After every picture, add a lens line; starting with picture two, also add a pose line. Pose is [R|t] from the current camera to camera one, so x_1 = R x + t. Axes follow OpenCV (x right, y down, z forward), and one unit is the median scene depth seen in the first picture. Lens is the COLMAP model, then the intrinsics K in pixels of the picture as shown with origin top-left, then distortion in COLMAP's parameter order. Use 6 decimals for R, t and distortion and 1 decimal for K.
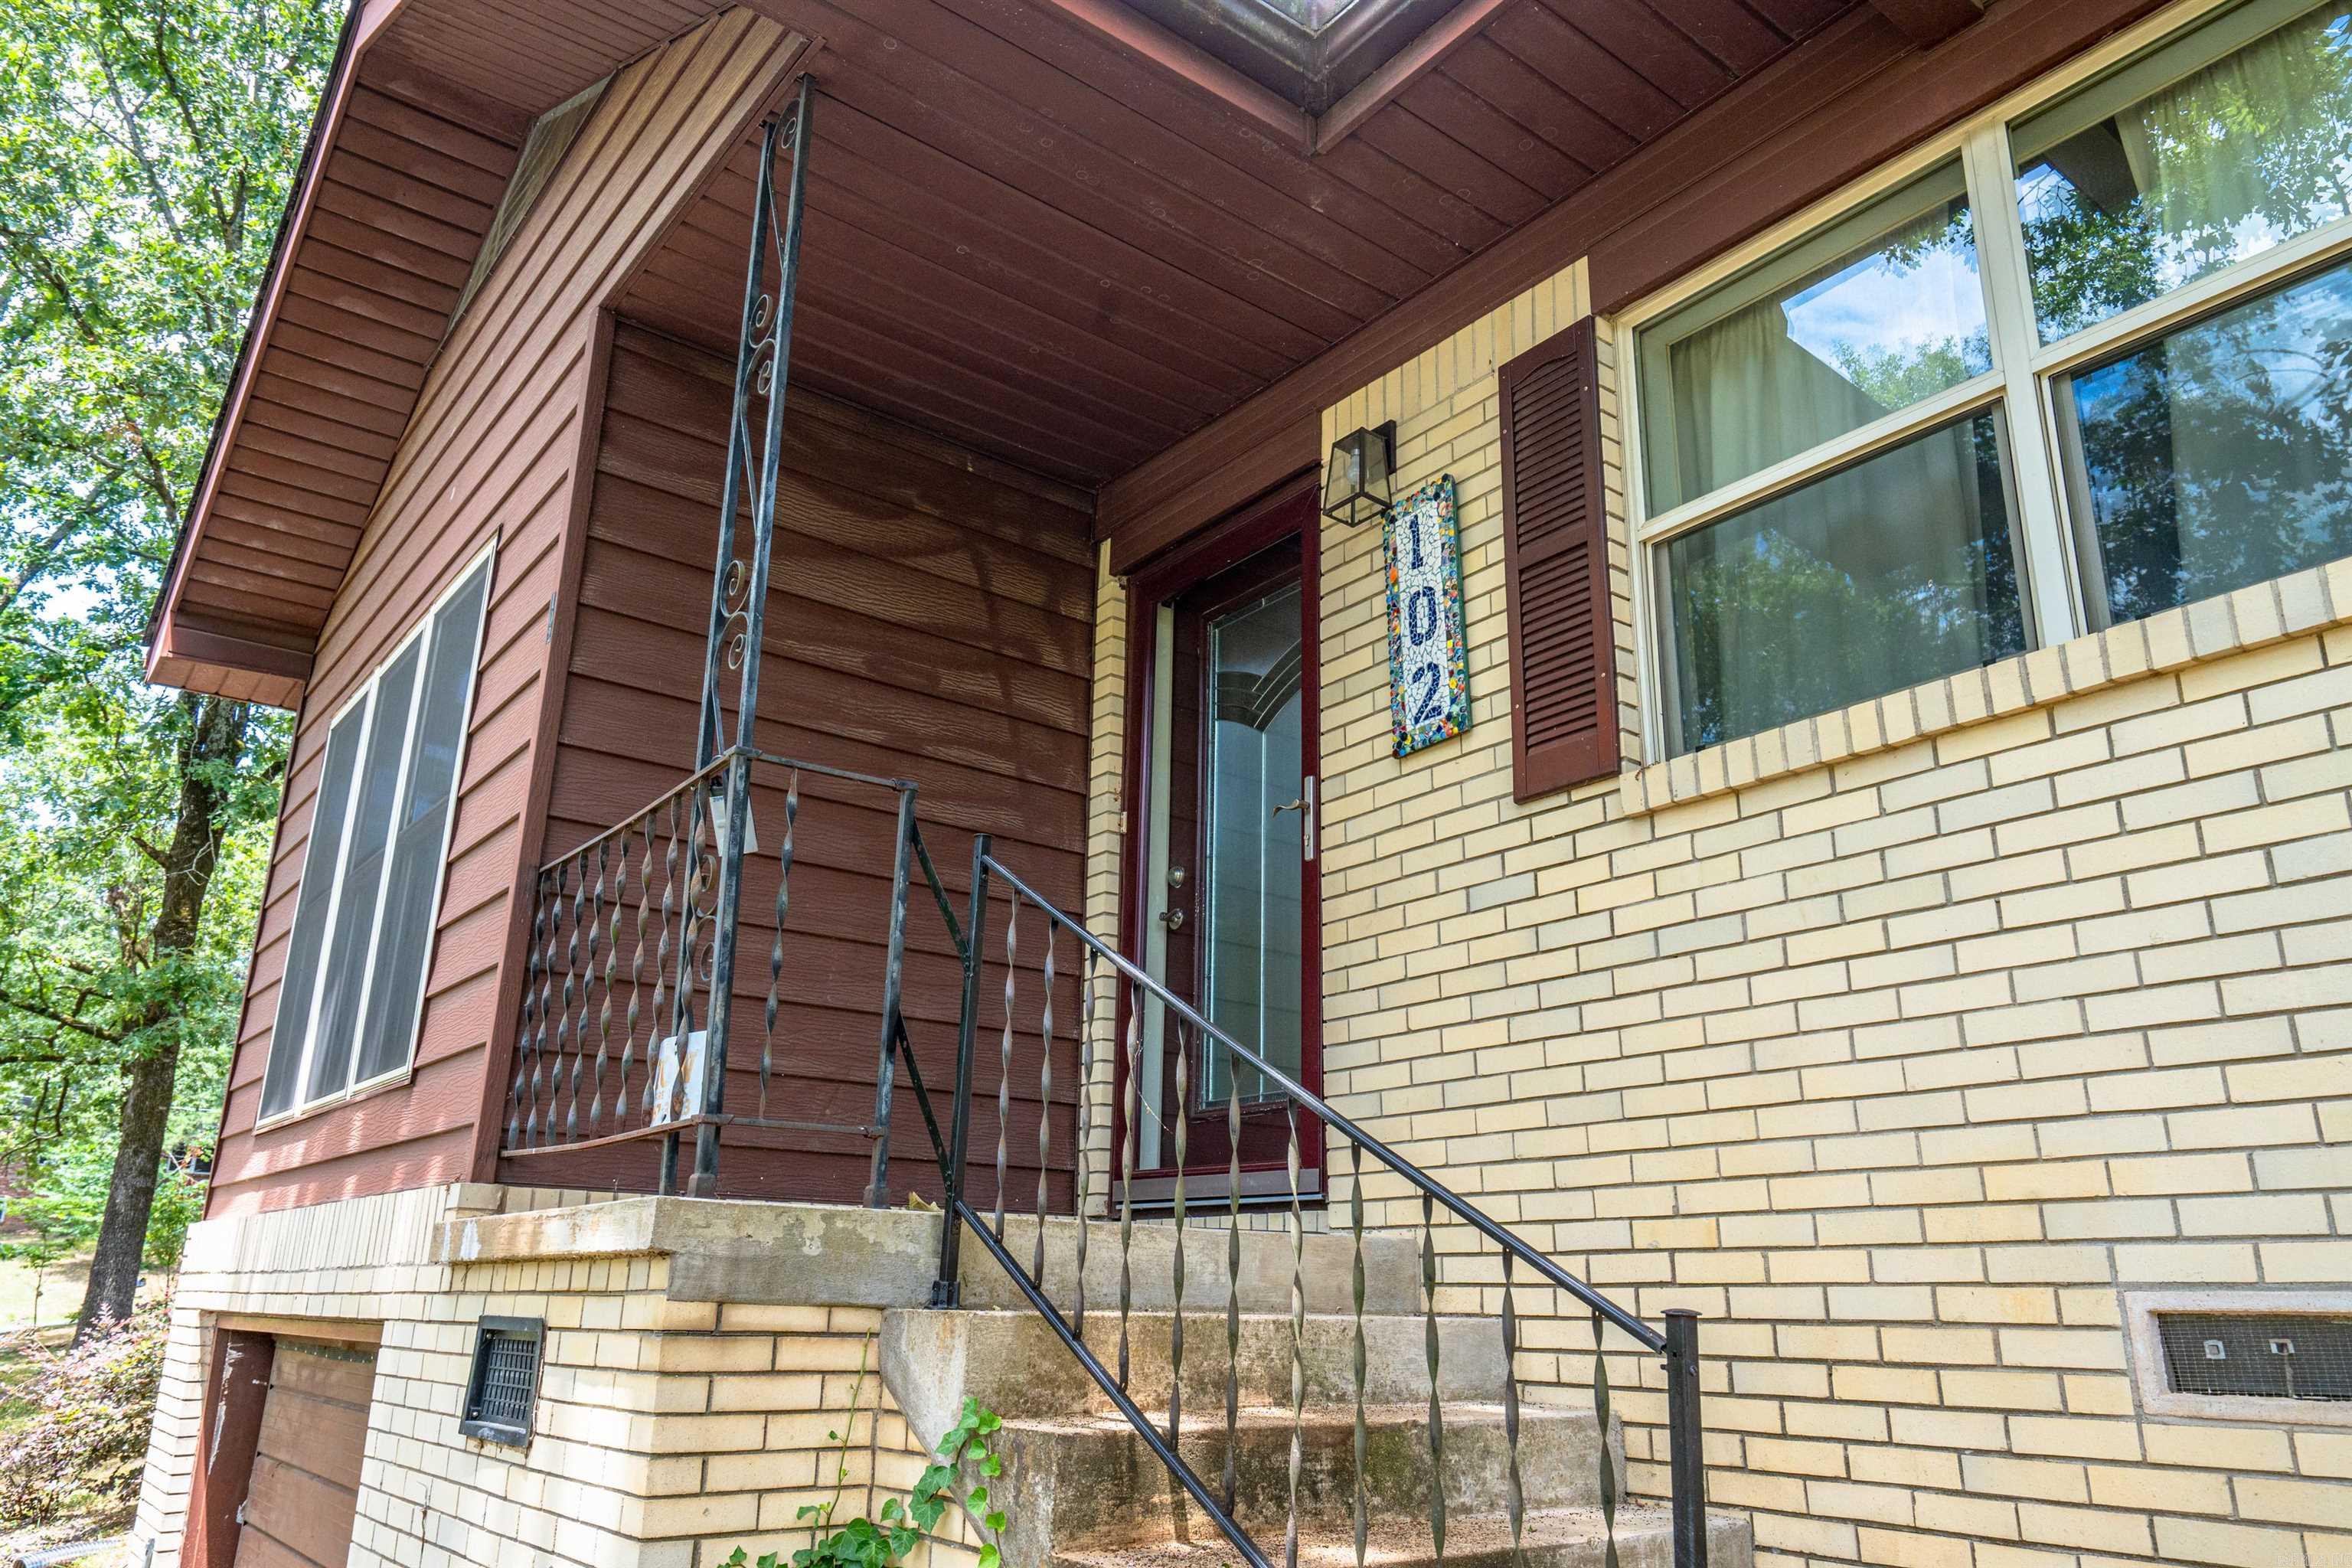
lens RADIAL K [[1628.3, 0, 1184.2], [0, 1628.3, 807.2], [0, 0, 1]] dist [0.010465, -0.004597]
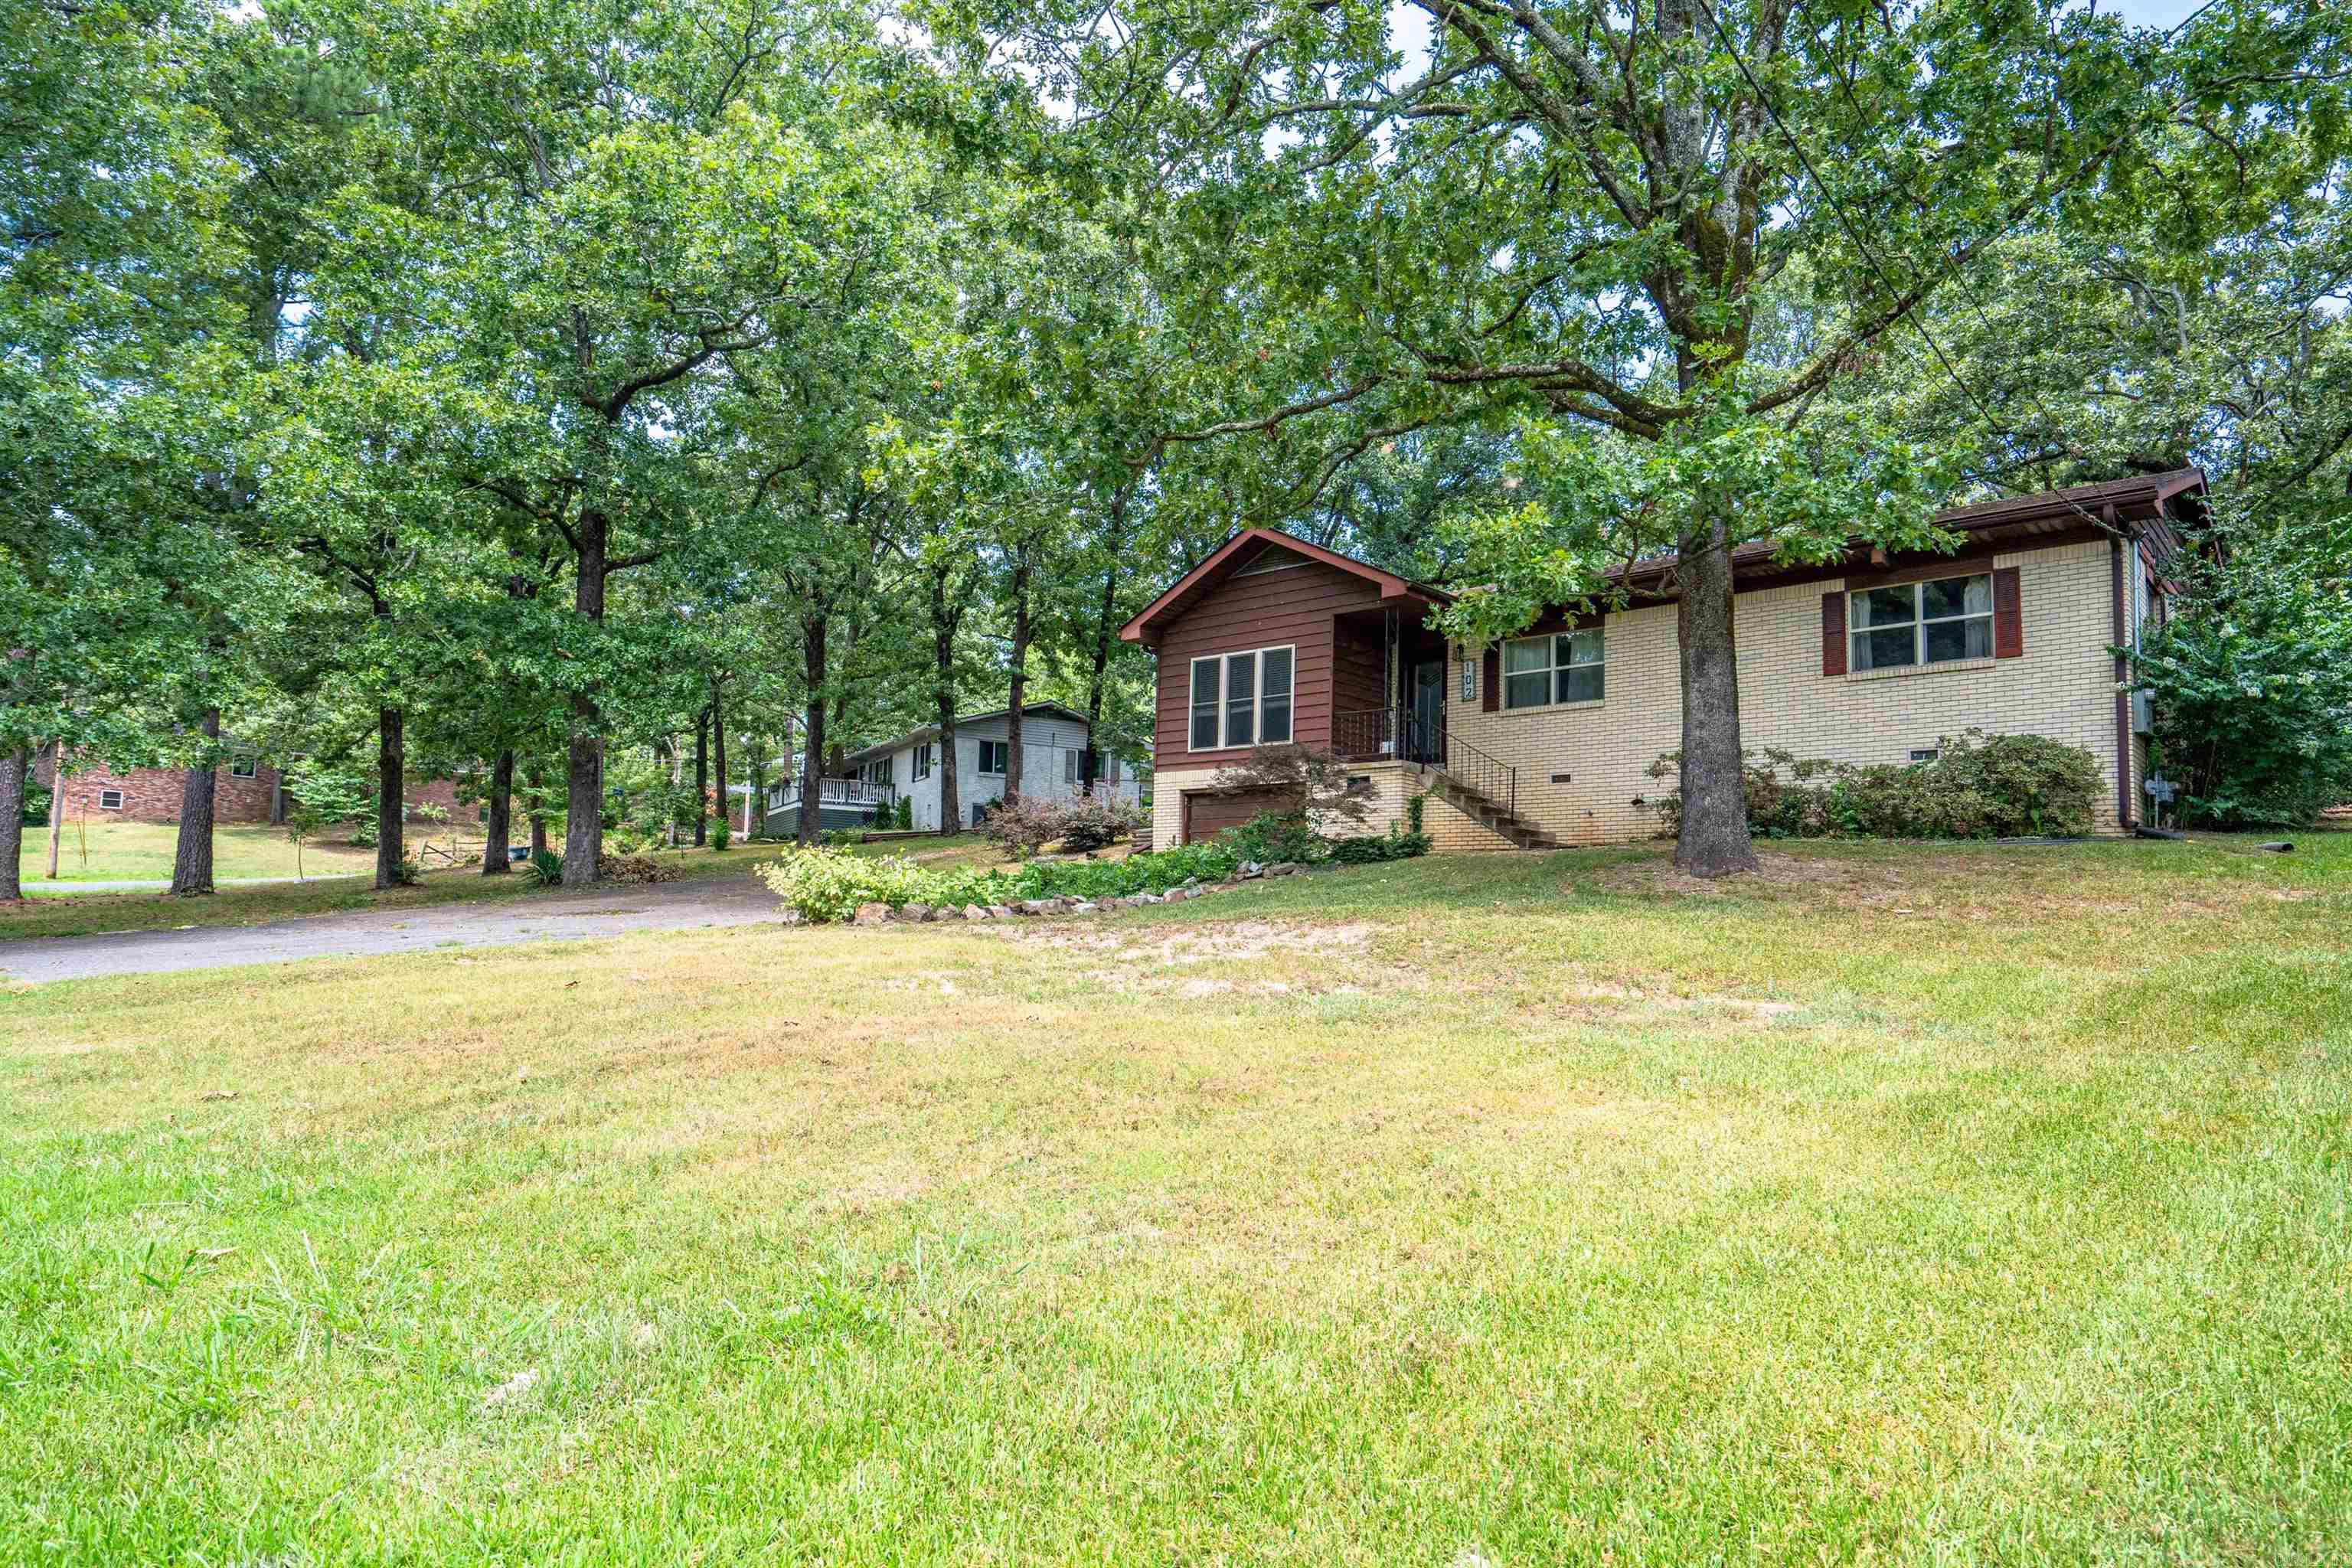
lens RADIAL K [[1429.5, 0, 1164.6], [0, 1429.5, 799.7], [0, 0, 1]] dist [0.007786, -0.000588]
pose [[0.986284, 0.027577, 0.162735, -2.072195], [-0.060008, 0.978385, 0.197893, -0.744583], [-0.153760, -0.204944, 0.966621, -4.668454]]
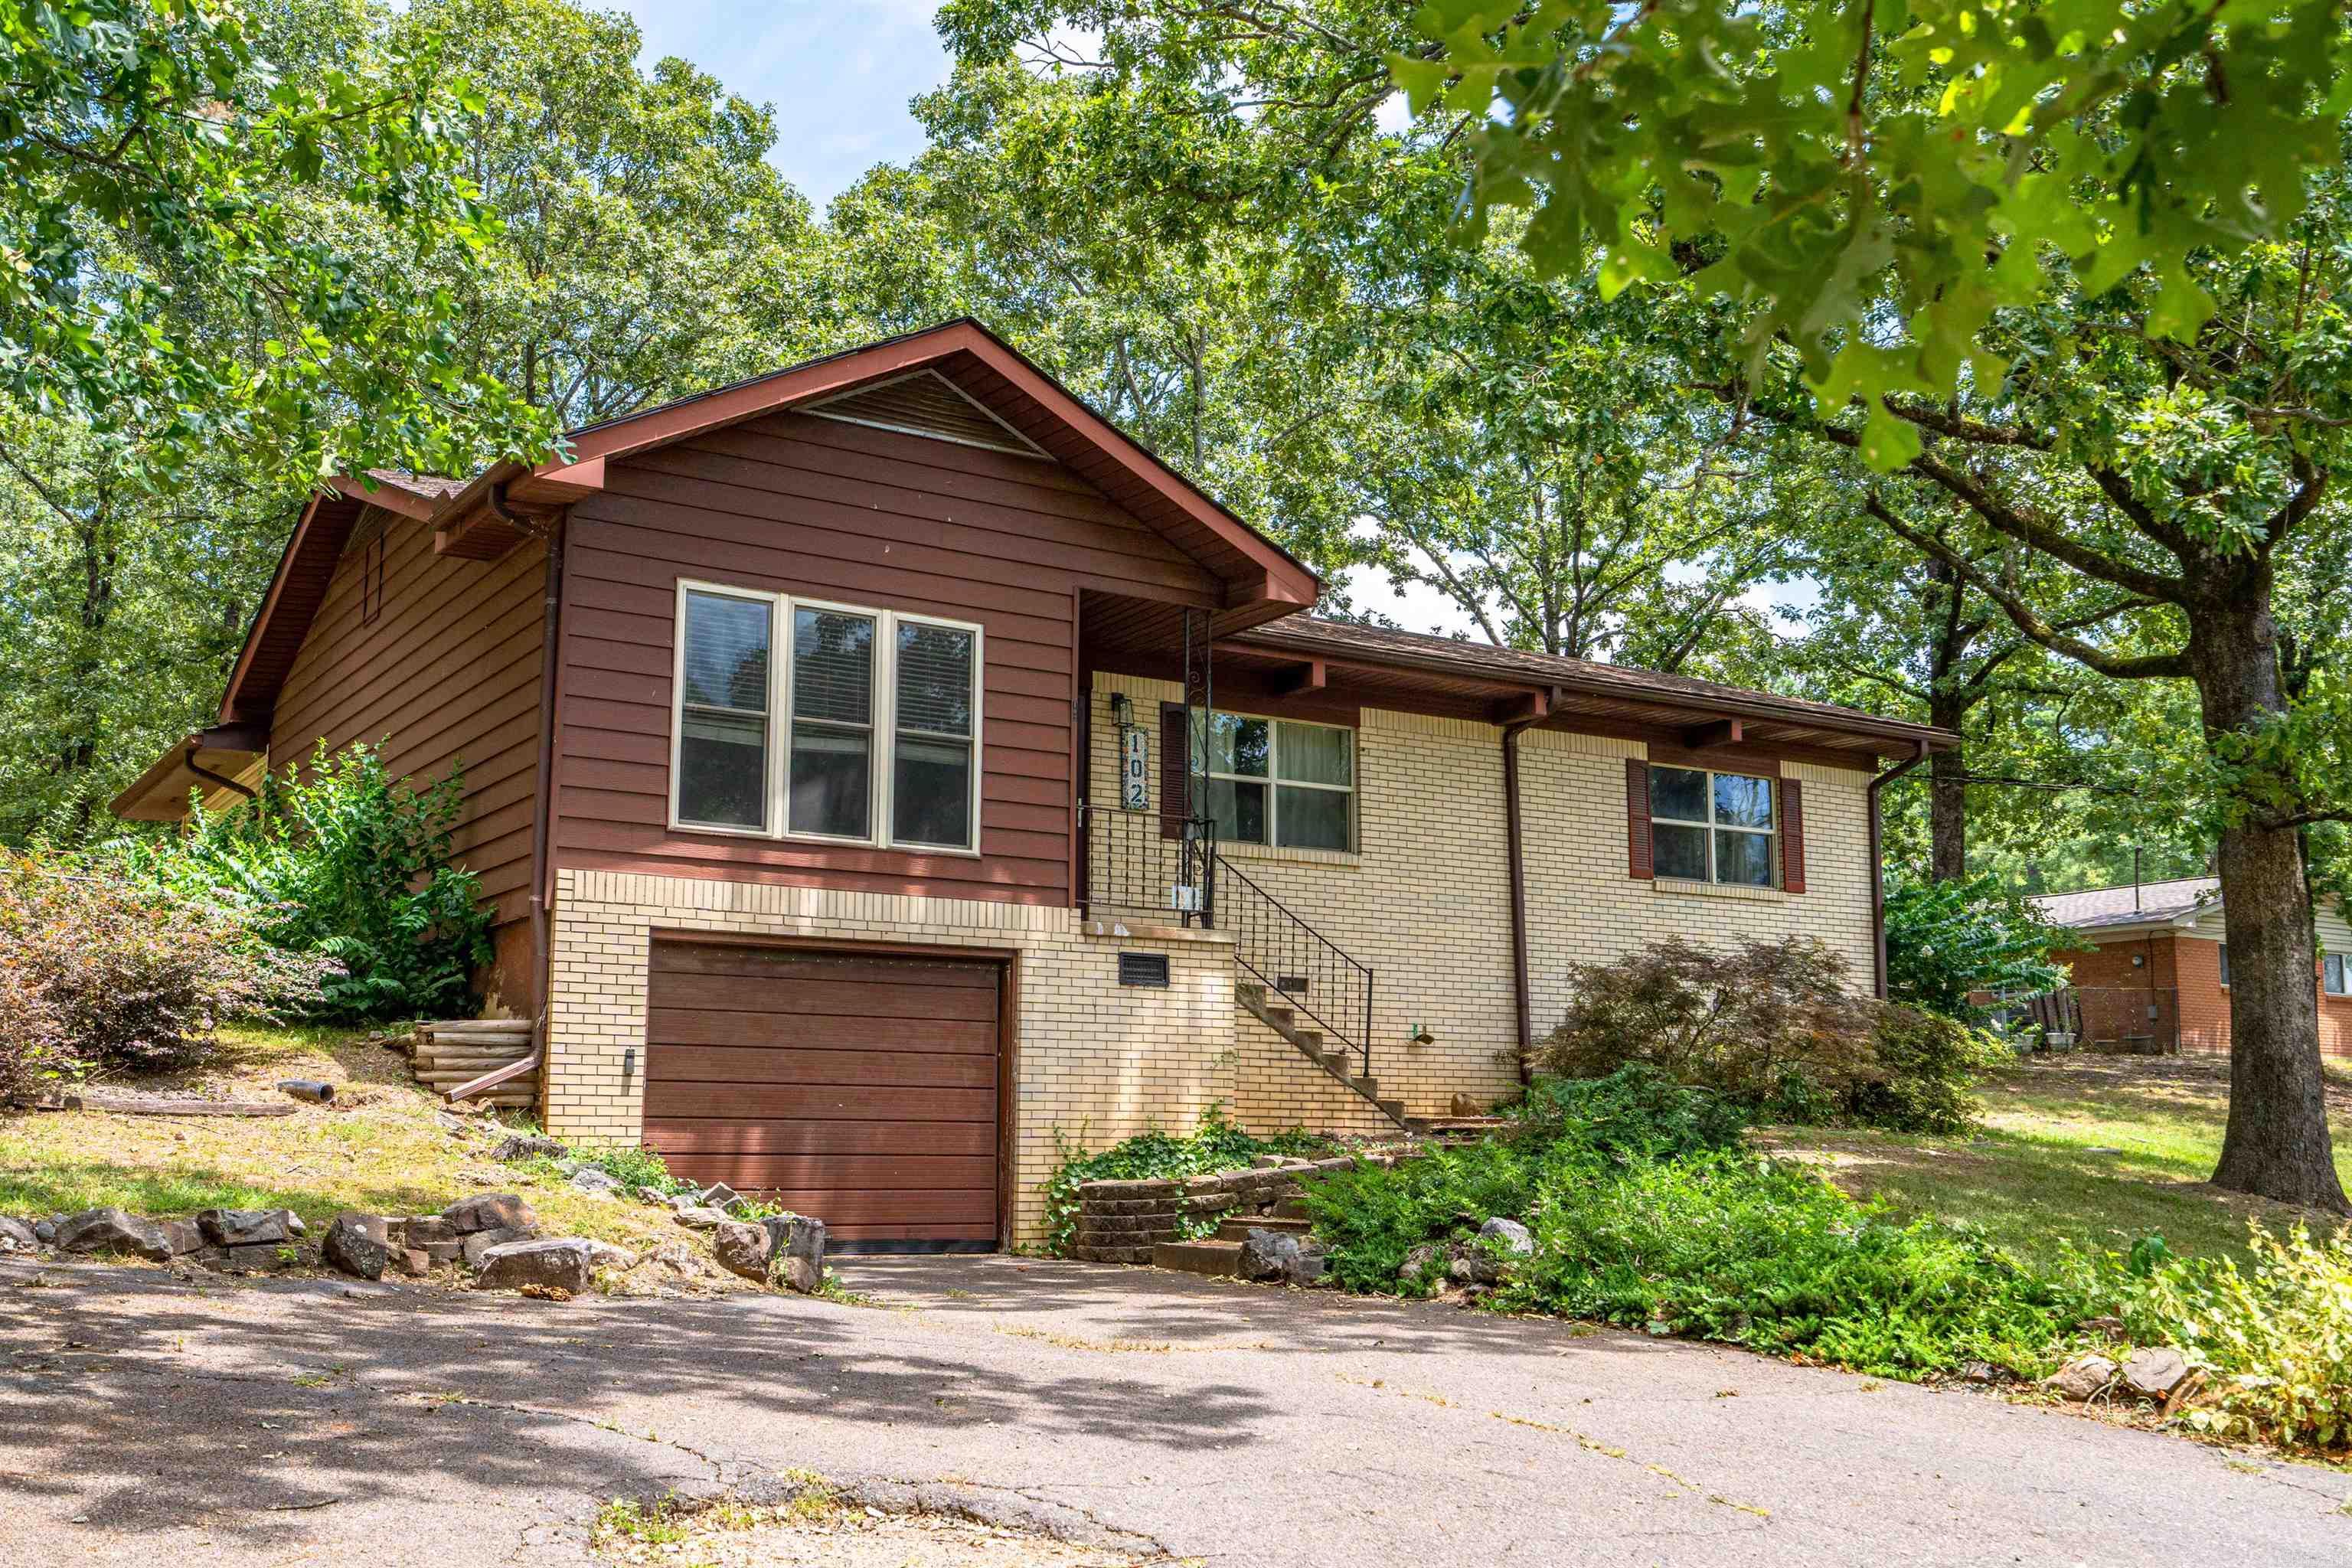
lens RADIAL K [[2349.1, 0, 1179.3], [0, 2349.1, 800.1], [0, 0, 1]] dist [0.016107, 0.000000]
pose [[0.096742, 0.138240, 0.985663, -4.764419], [-0.296741, 0.949277, -0.104012, 0.433394], [-0.950045, -0.282425, 0.132856, 0.282555]]
